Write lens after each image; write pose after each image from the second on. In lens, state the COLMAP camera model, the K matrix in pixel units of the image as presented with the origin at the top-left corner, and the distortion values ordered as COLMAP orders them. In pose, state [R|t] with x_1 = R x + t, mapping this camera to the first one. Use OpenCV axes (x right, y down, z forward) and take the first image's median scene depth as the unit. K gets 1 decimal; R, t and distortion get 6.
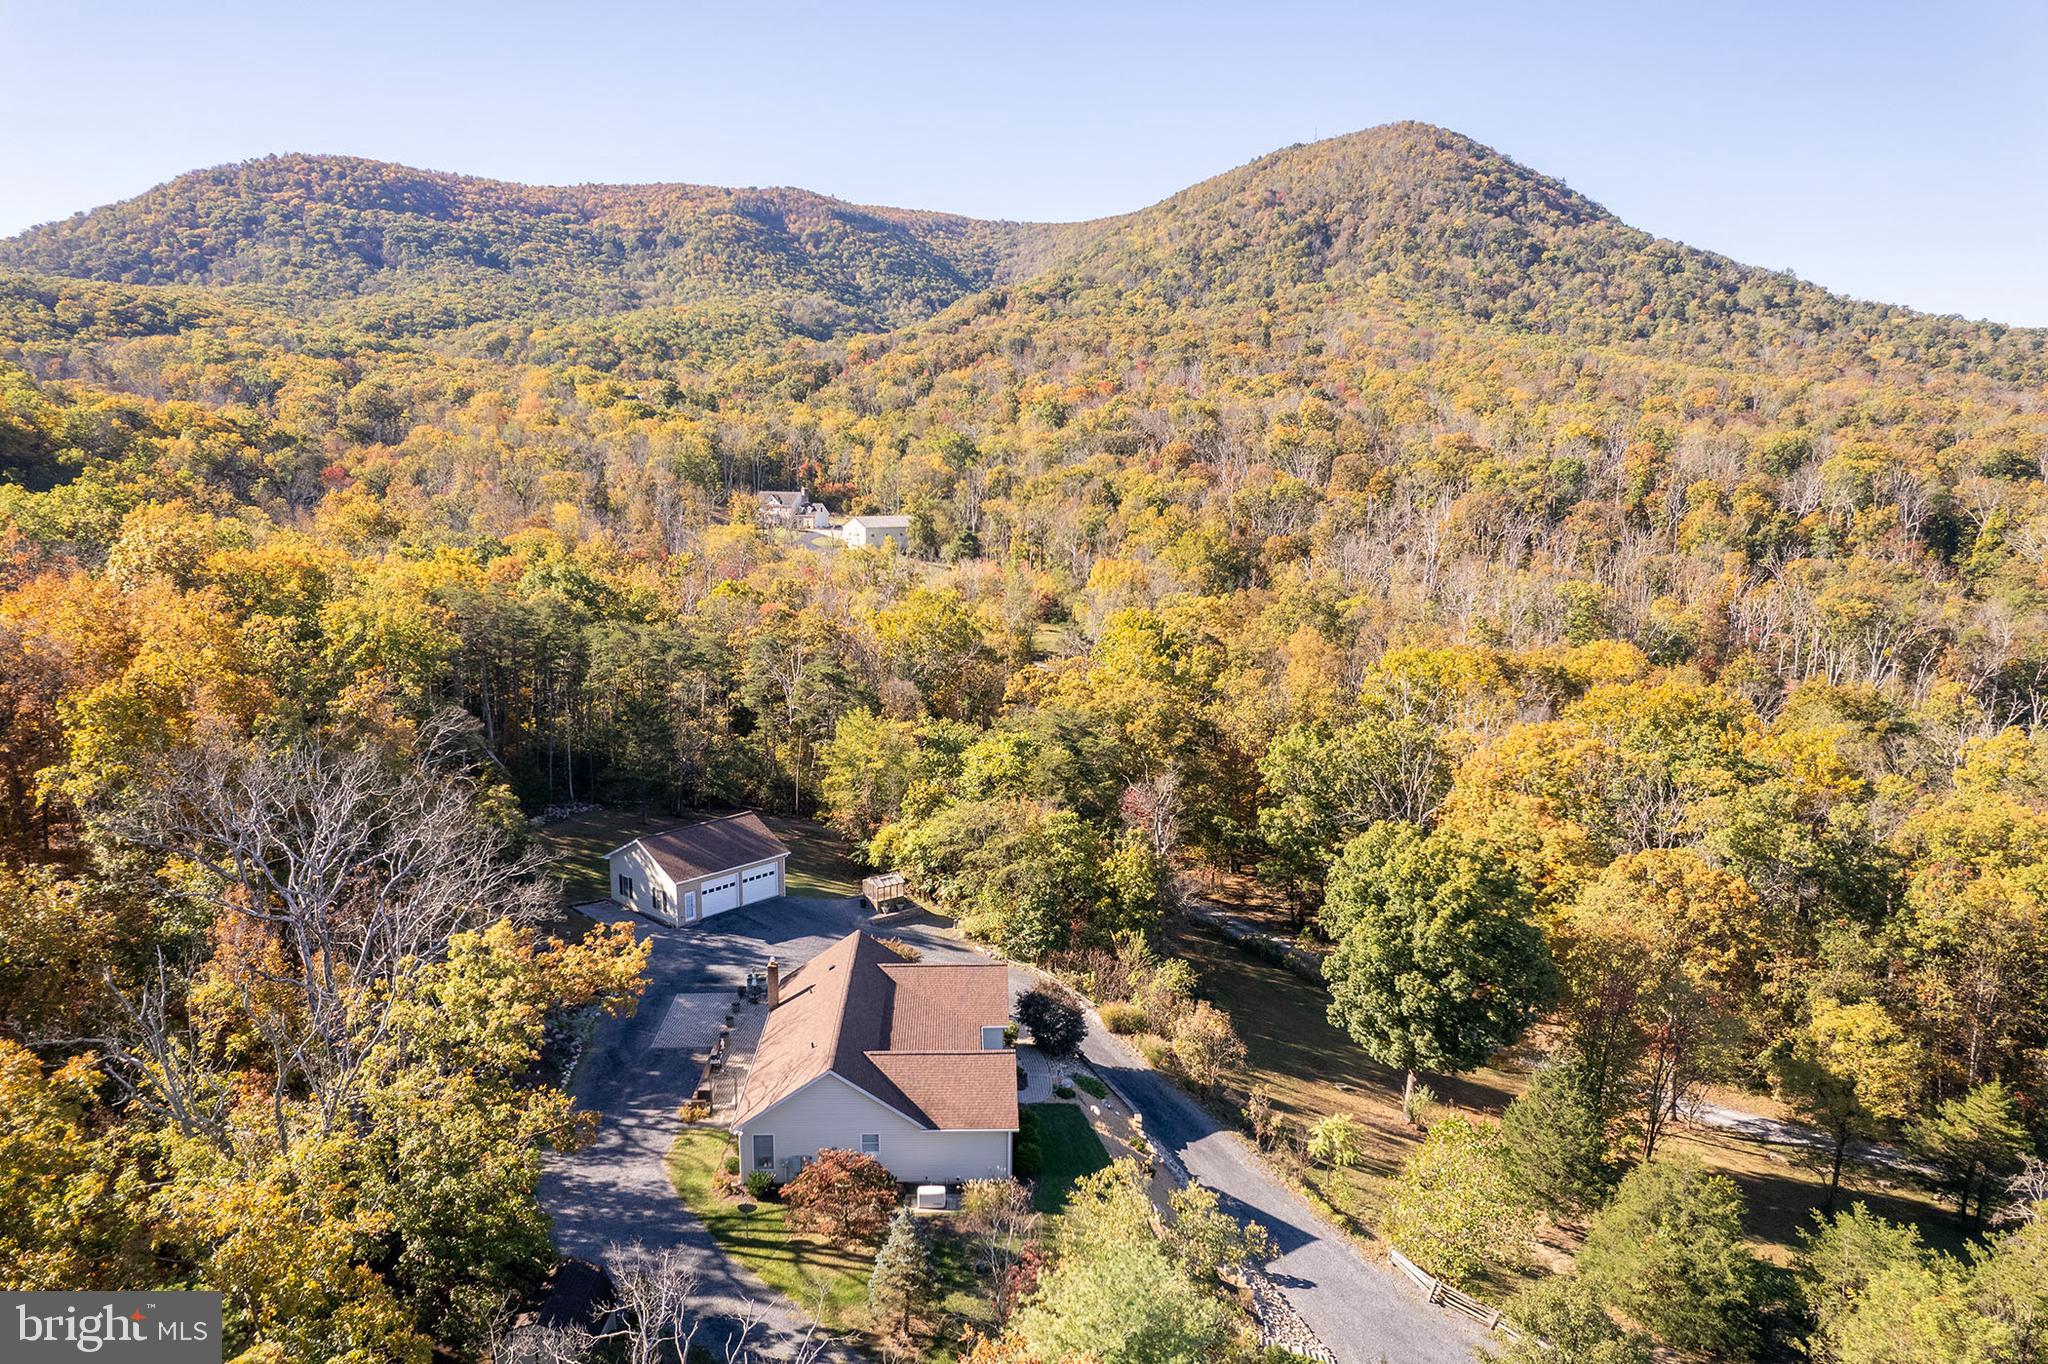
lens RADIAL K [[1317.7, 0, 1016.0], [0, 1317.7, 666.4], [0, 0, 1]] dist [-0.071245, 0.065055]
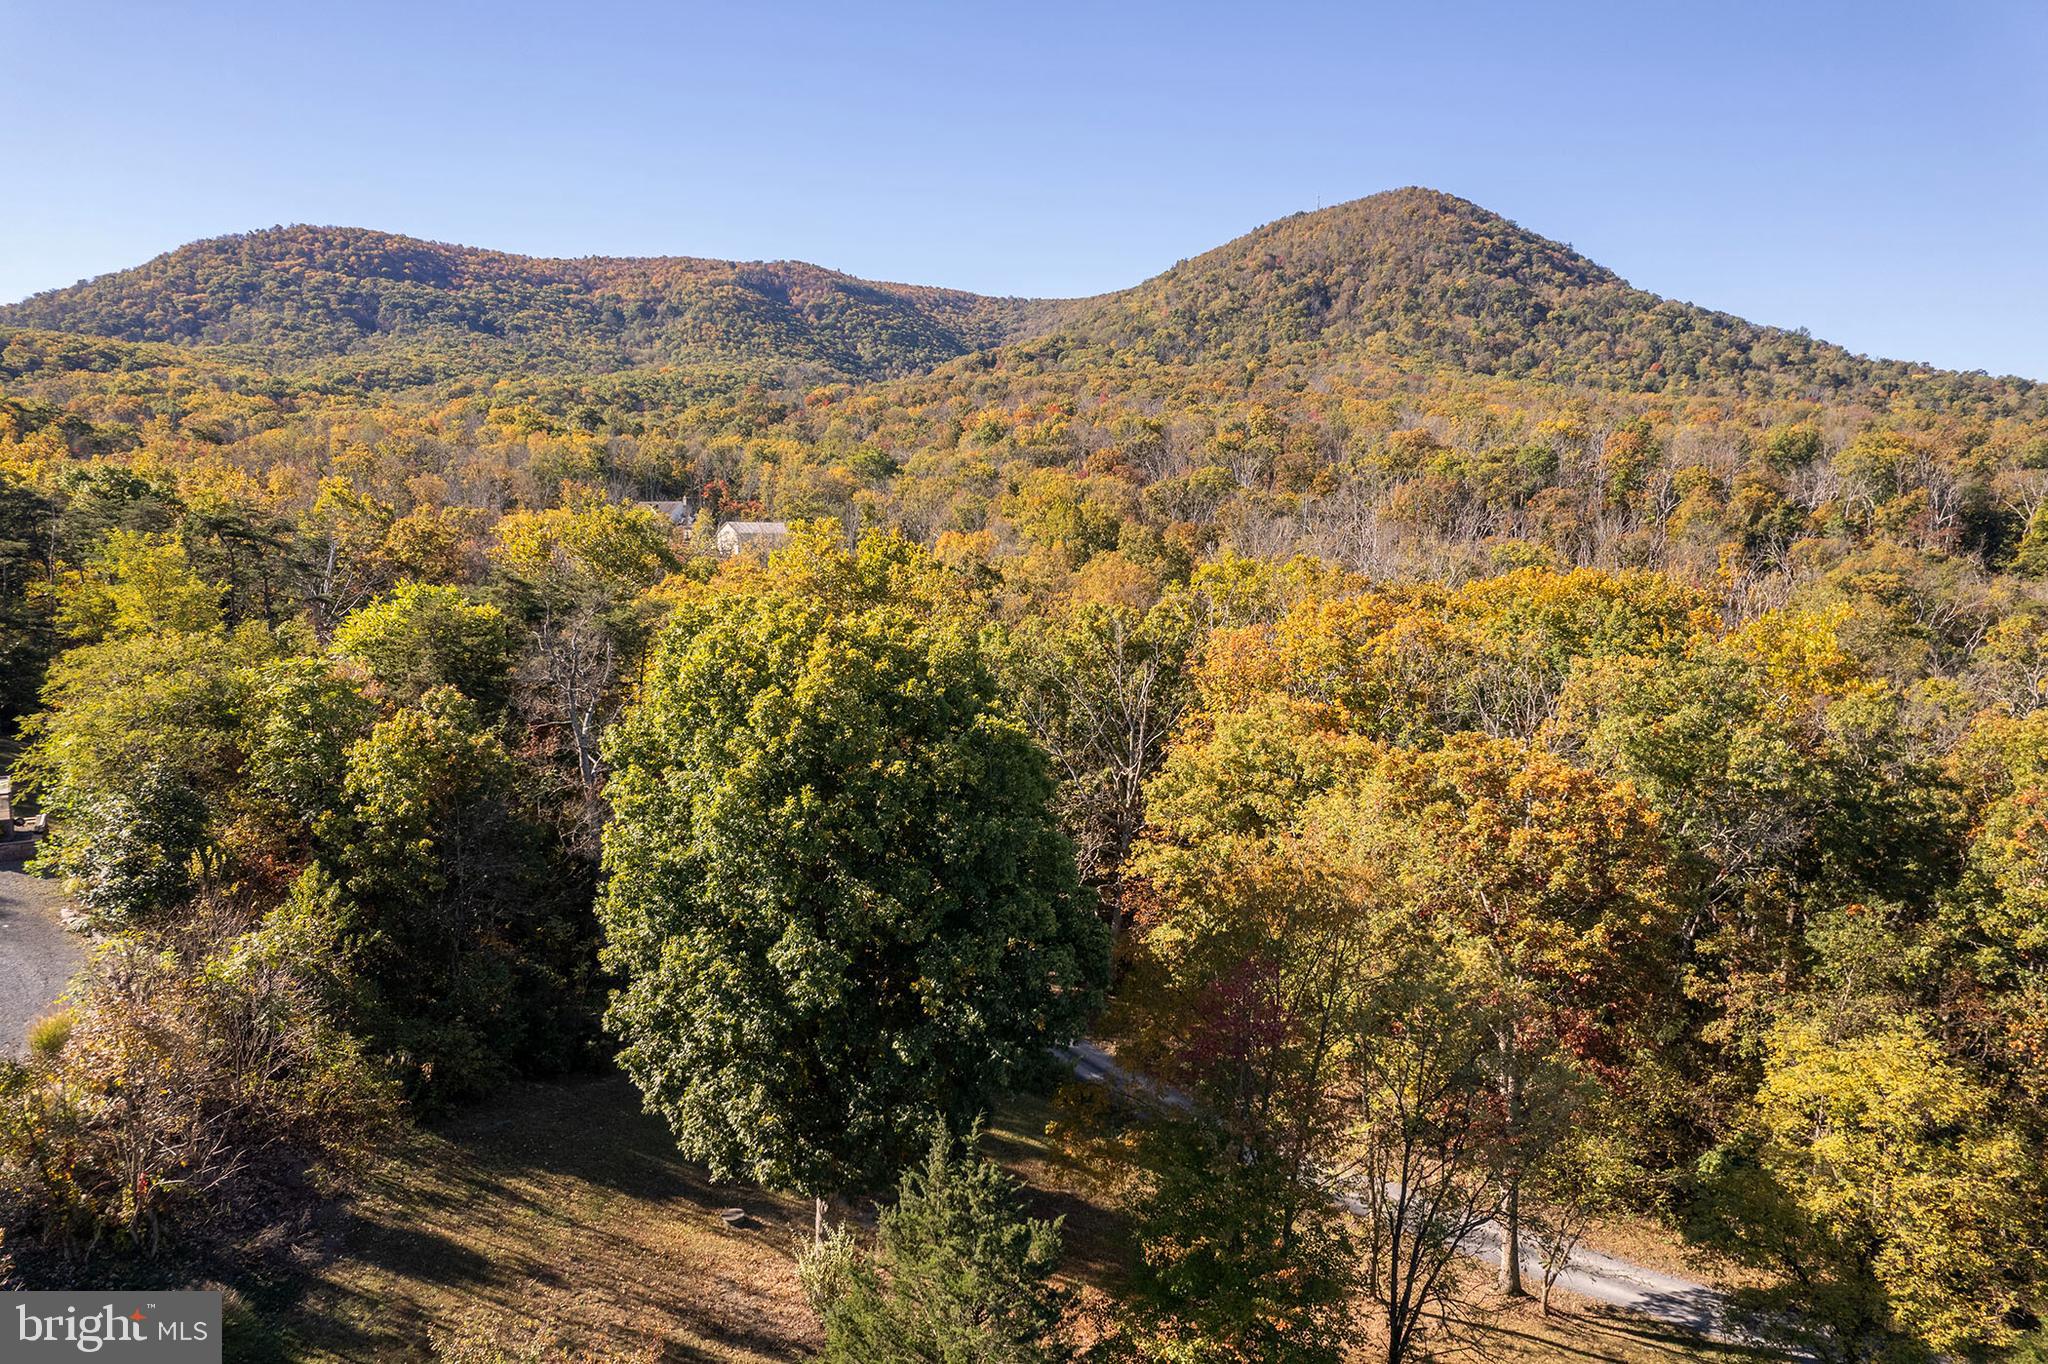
lens RADIAL K [[1317.7, 0, 1011.5], [0, 1317.7, 672.9], [0, 0, 1]] dist [-0.071245, 0.065055]
pose [[0.999809, 0.004436, -0.019037, 0.083706], [-0.005537, 0.998289, -0.058207, 0.037268], [0.018747, 0.058301, 0.998123, 0.126332]]
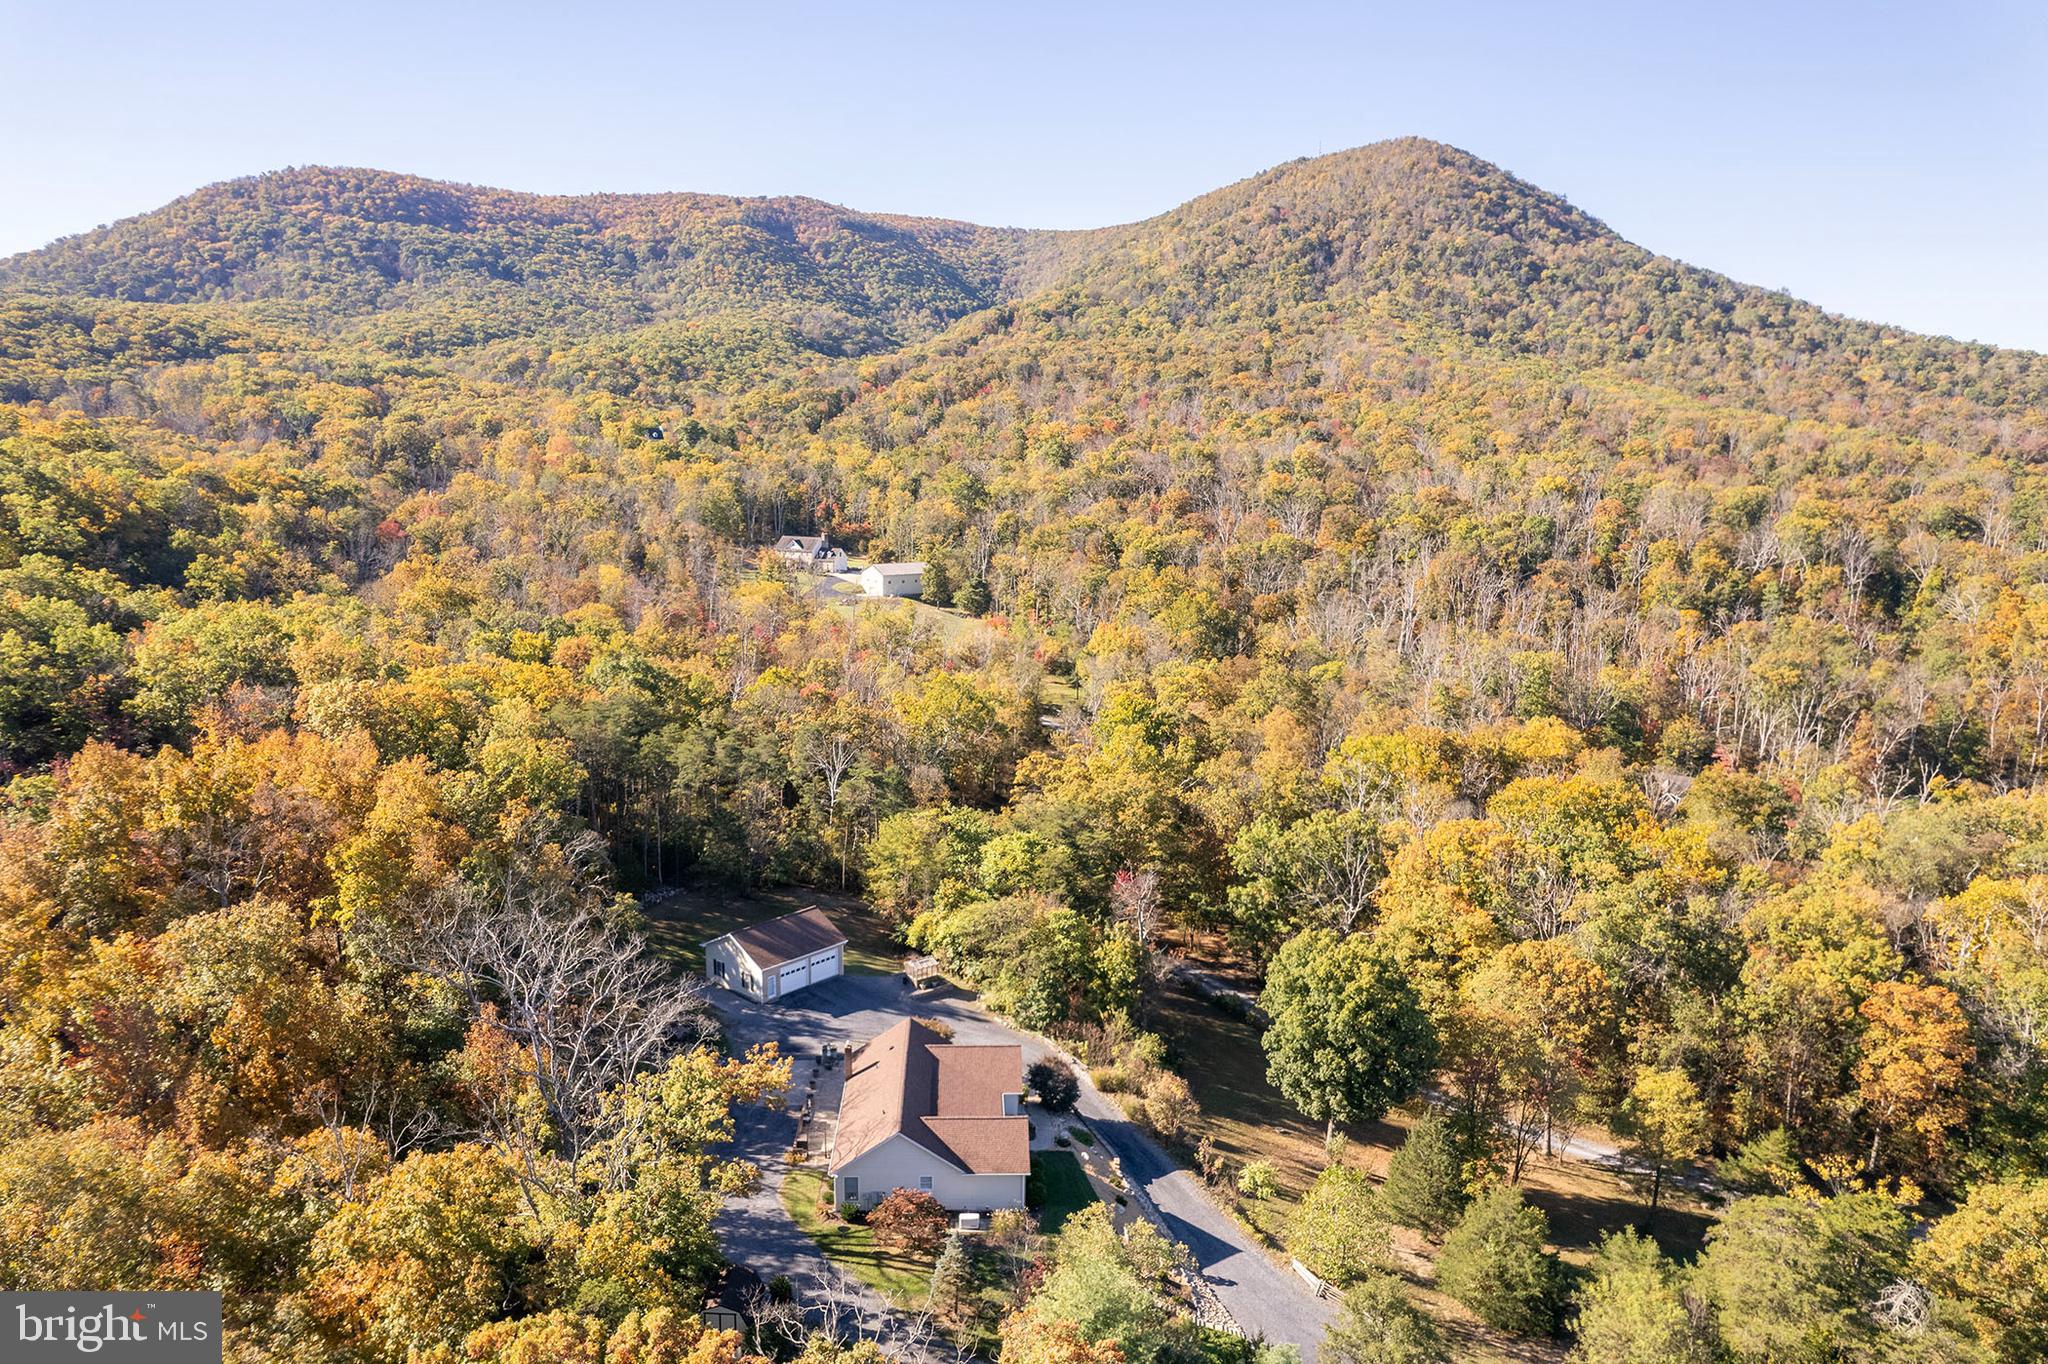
lens RADIAL K [[1317.7, 0, 1016.8], [0, 1317.7, 670.8], [0, 0, 1]] dist [-0.071245, 0.065055]
pose [[0.999988, 0.003019, -0.003741, -0.001386], [-0.003004, 0.999987, 0.004037, -0.031619], [0.003753, -0.004026, 0.999985, -0.066793]]
